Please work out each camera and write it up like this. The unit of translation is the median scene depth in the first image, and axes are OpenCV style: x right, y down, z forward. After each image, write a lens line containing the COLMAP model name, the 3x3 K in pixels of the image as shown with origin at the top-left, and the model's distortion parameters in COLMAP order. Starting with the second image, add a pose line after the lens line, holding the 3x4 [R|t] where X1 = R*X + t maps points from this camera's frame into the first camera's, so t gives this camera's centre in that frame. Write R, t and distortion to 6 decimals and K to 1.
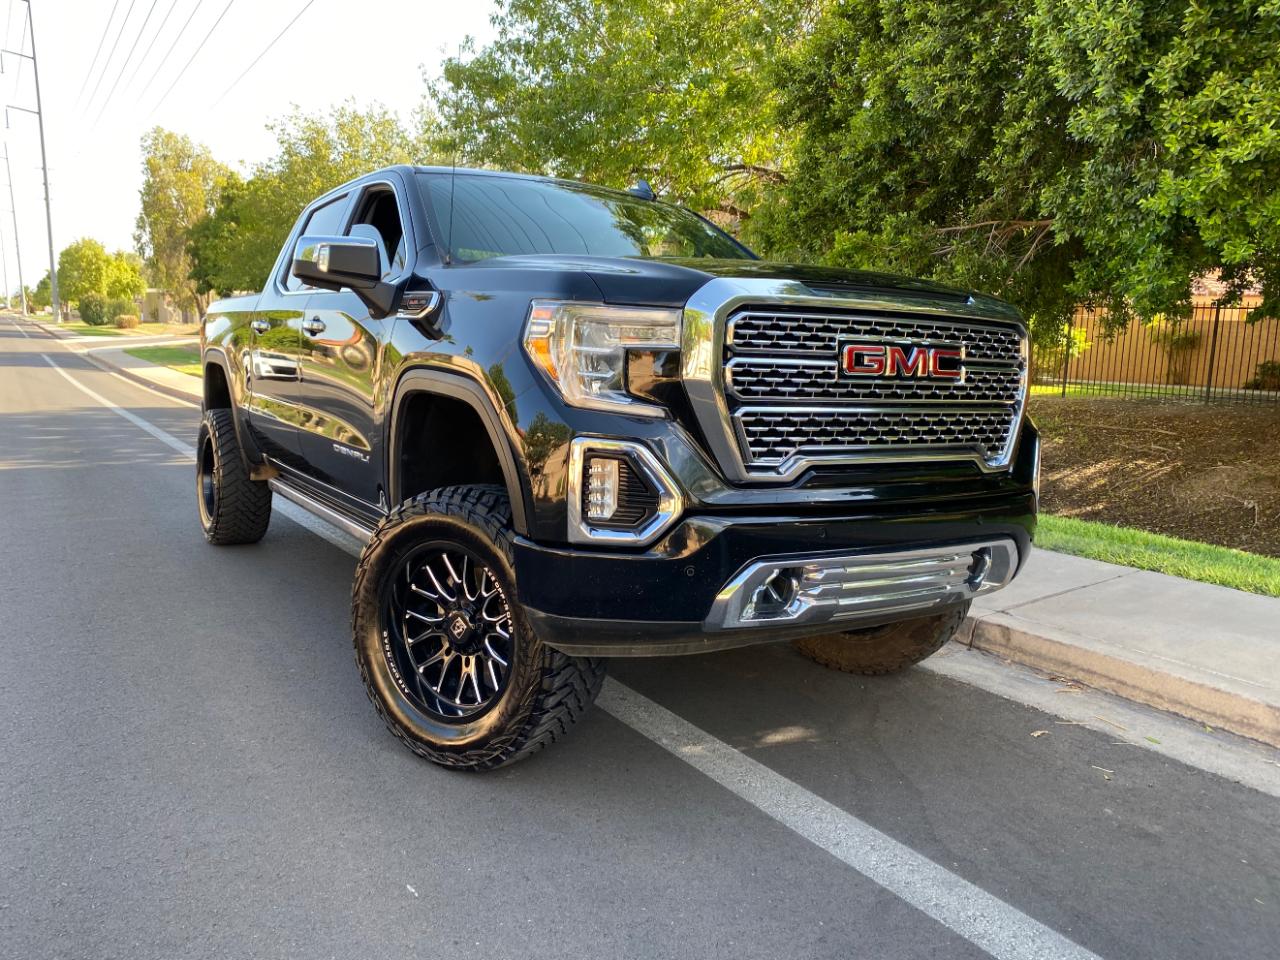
lens RADIAL K [[980.6, 0, 630.1], [0, 980.6, 480.4], [0, 0, 1]] dist [0.021721, -0.015218]
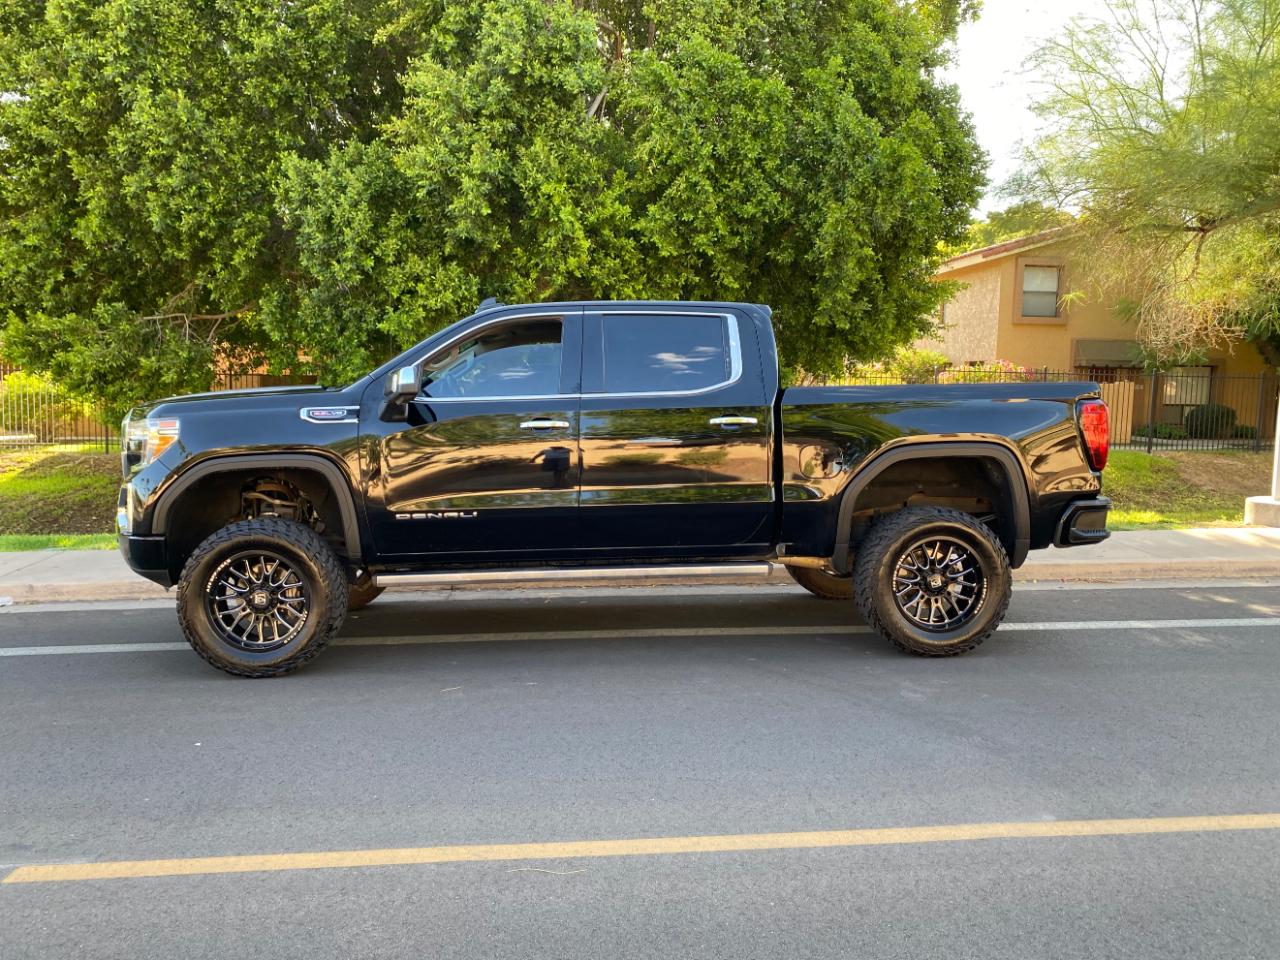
lens RADIAL K [[980.6, 0, 633.9], [0, 980.6, 472.8], [0, 0, 1]] dist [0.021721, -0.015218]
pose [[0.485297, -0.087287, 0.869981, -0.253476], [0.137937, 0.990188, 0.022403, -0.008659], [-0.863400, 0.109130, 0.492576, -0.043608]]
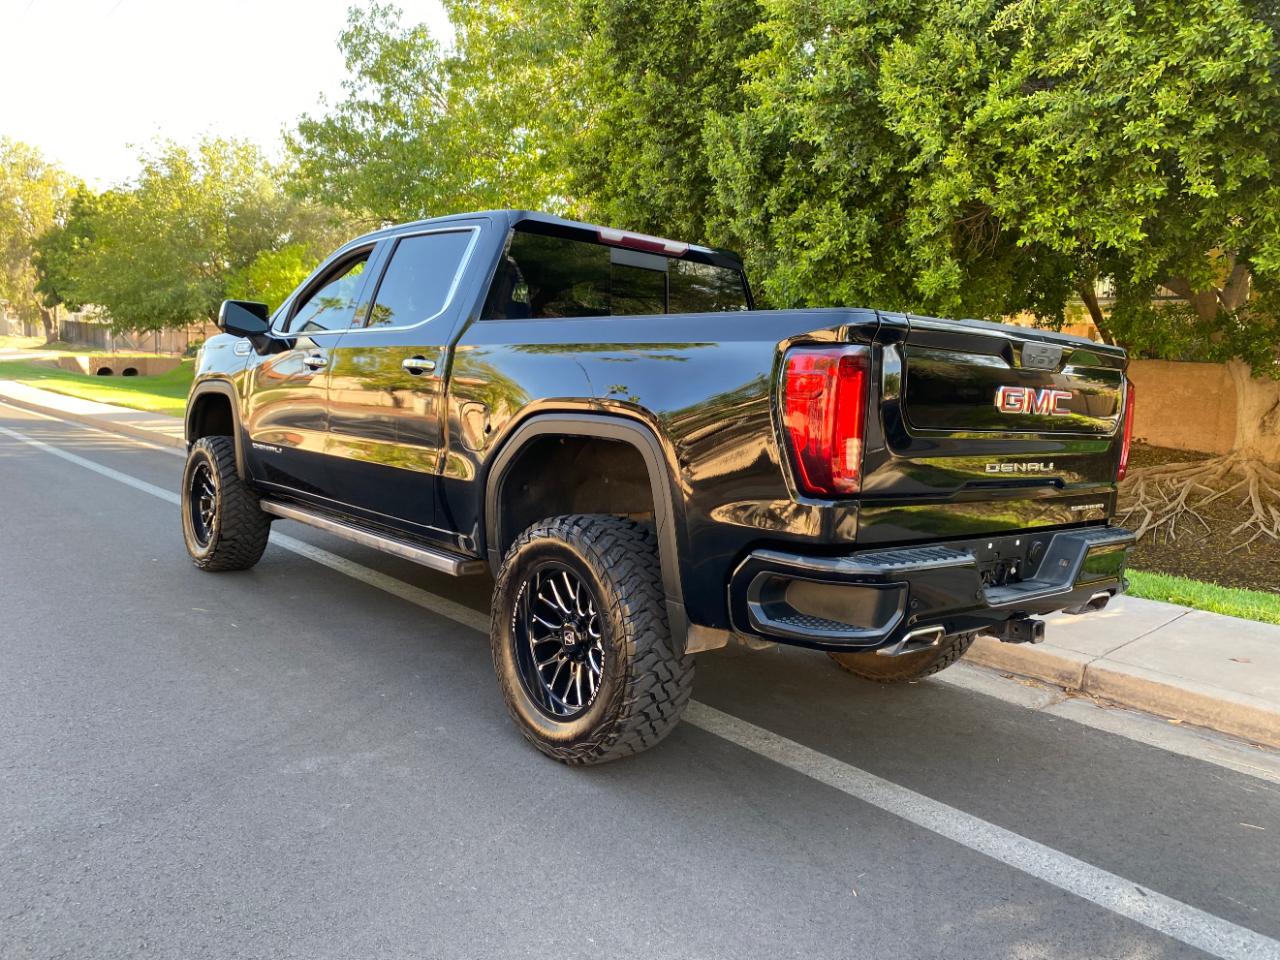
lens RADIAL K [[980.6, 0, 643.0], [0, 980.6, 475.7], [0, 0, 1]] dist [0.021721, -0.015218]
pose [[0.990533, 0.002141, 0.137255, 0.048105], [0.001678, 0.999615, -0.027699, 0.019409], [-0.137261, 0.027667, 0.990148, -0.162433]]
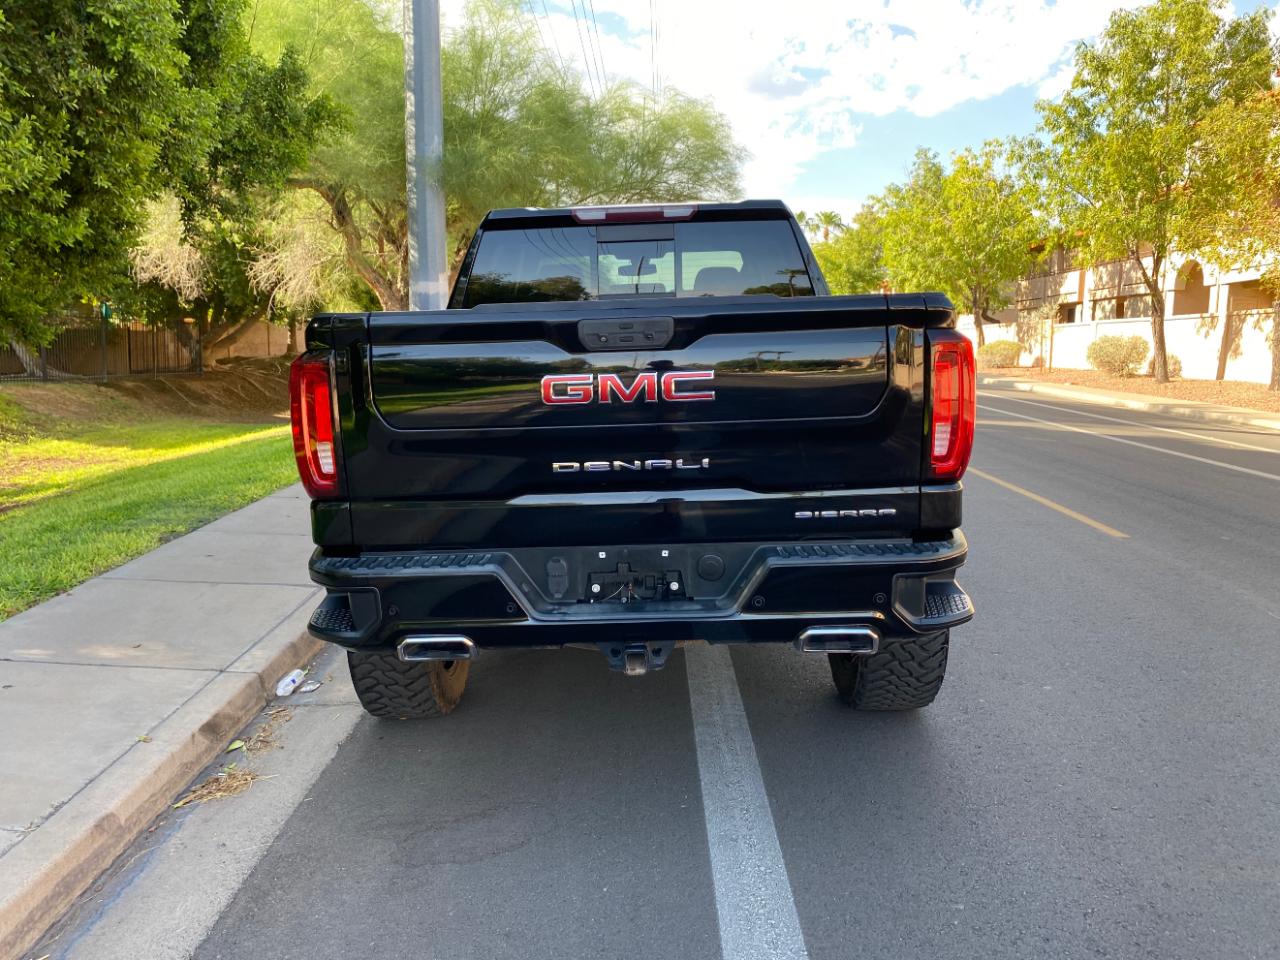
lens RADIAL K [[980.6, 0, 629.2], [0, 980.6, 475.1], [0, 0, 1]] dist [0.021721, -0.015218]
pose [[0.835717, 0.020063, -0.548794, 0.221619], [-0.003907, 0.999524, 0.030591, 0.009964], [0.549146, -0.023421, 0.835398, -0.120220]]
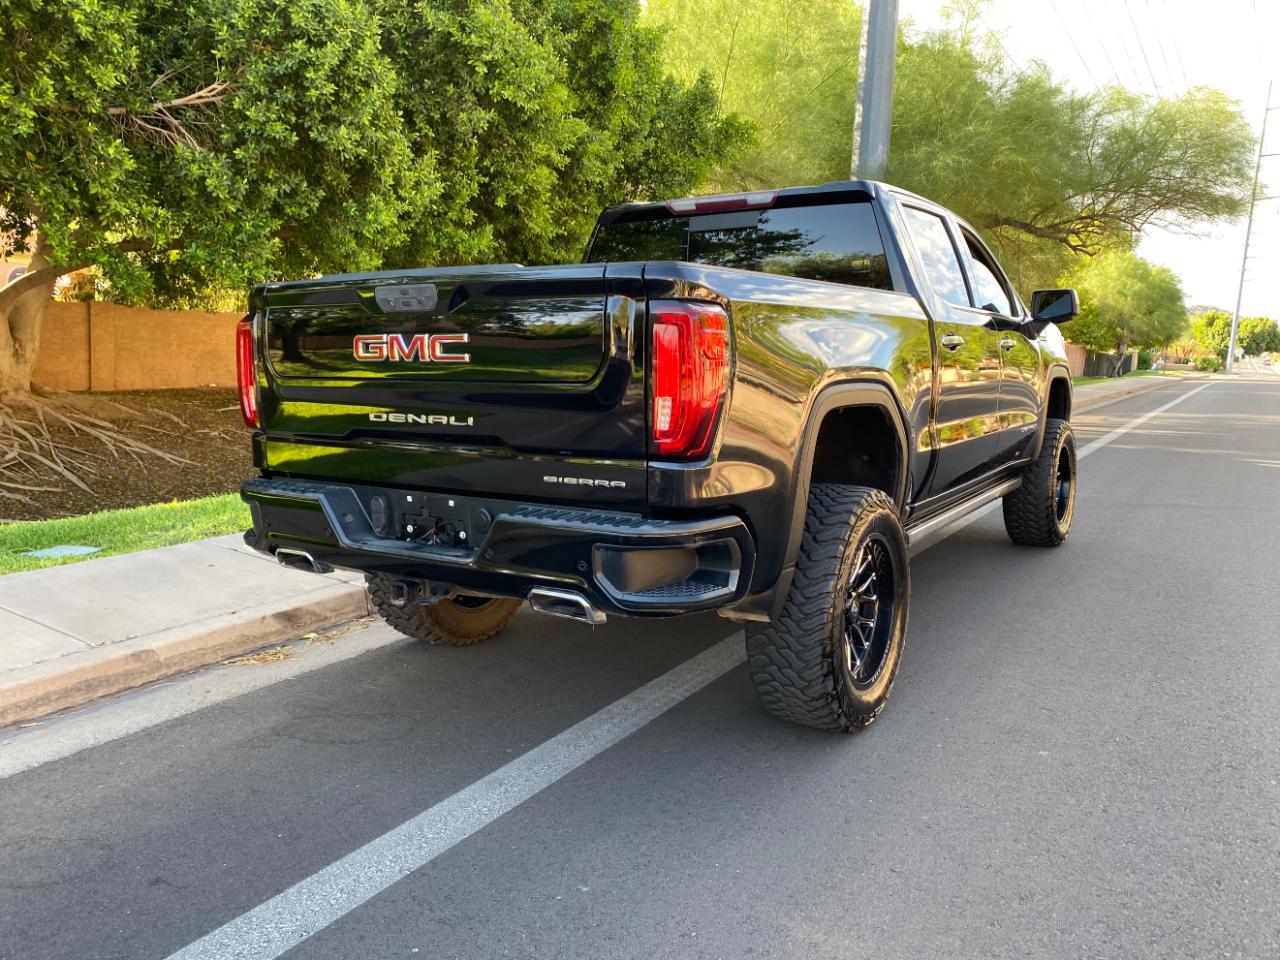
lens RADIAL K [[980.6, 0, 651.6], [0, 980.6, 476.3], [0, 0, 1]] dist [0.021721, -0.015218]
pose [[0.439801, 0.078183, -0.894686, 0.307313], [-0.091578, 0.994915, 0.041925, 0.012136], [0.893414, 0.063495, 0.444724, -0.034135]]
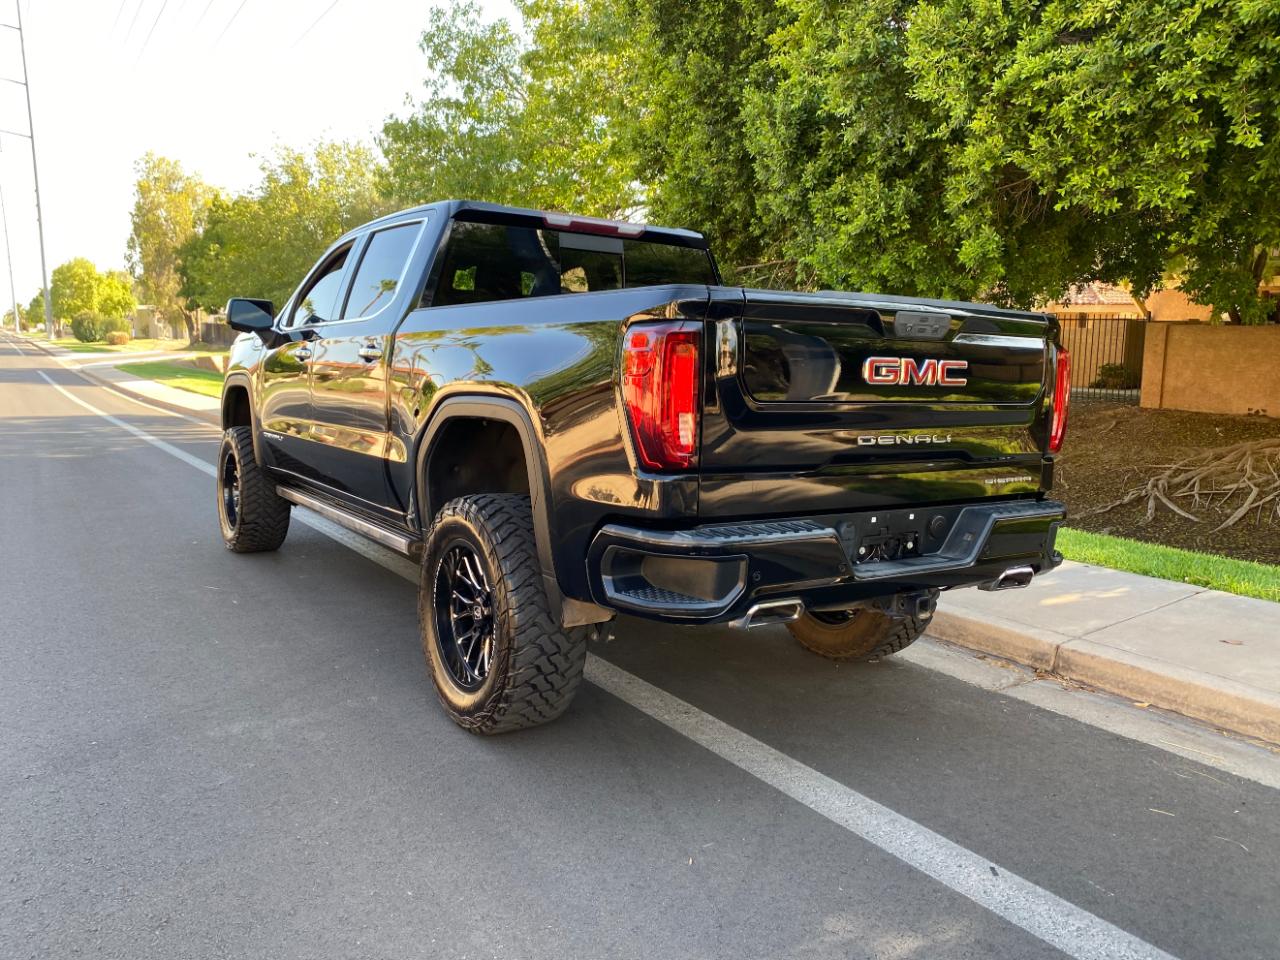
lens RADIAL K [[980.6, 0, 630.7], [0, 980.6, 475.5], [0, 0, 1]] dist [0.021721, -0.015218]
pose [[0.999891, -0.013473, 0.006098, 0.090285], [0.013555, 0.999815, -0.013610, 0.021124], [-0.005913, 0.013692, 0.999889, -0.169419]]
